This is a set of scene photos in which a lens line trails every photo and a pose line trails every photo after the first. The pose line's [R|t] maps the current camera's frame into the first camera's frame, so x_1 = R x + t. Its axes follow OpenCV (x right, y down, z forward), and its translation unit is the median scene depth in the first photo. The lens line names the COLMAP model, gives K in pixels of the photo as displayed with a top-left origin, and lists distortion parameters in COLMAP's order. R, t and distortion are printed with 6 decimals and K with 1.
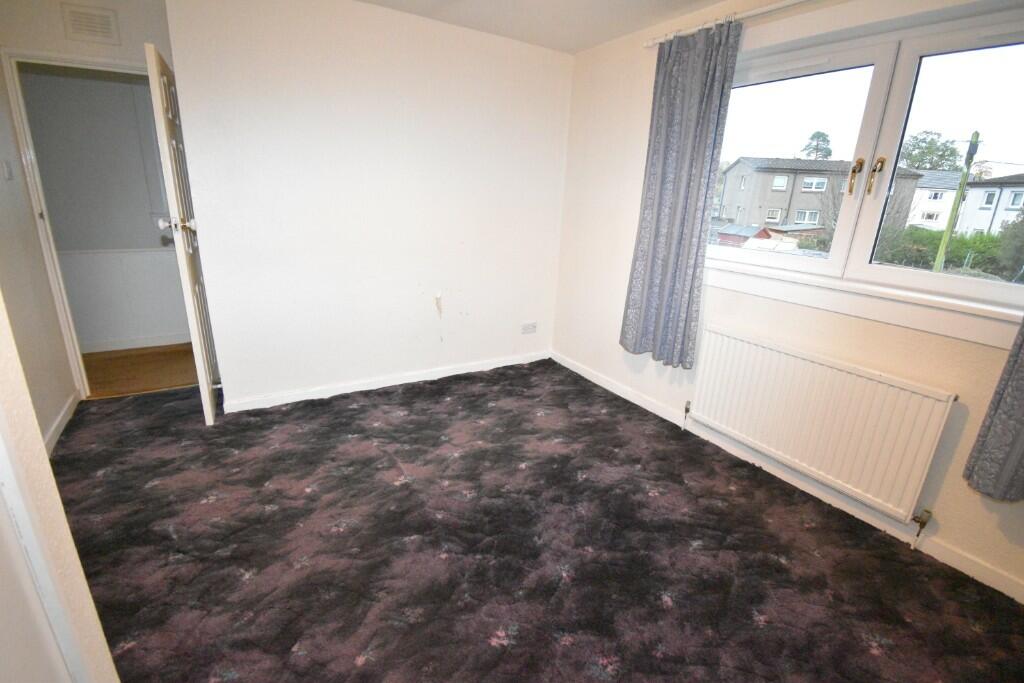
lens RADIAL K [[455.1, 0, 513.5], [0, 455.1, 340.3], [0, 0, 1]] dist [0.026359, -0.026083]
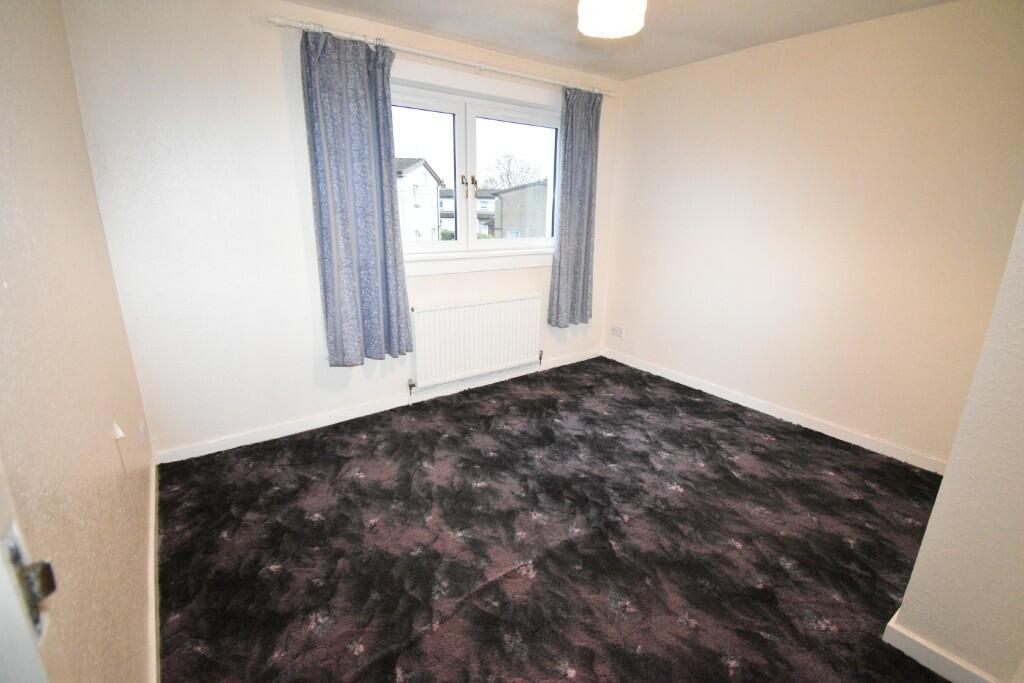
lens RADIAL K [[455.1, 0, 513.5], [0, 455.1, 340.3], [0, 0, 1]] dist [0.026359, -0.026083]
pose [[-0.071926, -0.317628, 0.945483, -0.768330], [0.282421, 0.902658, 0.324726, -0.282439], [-0.956590, 0.290381, 0.024780, 0.783734]]
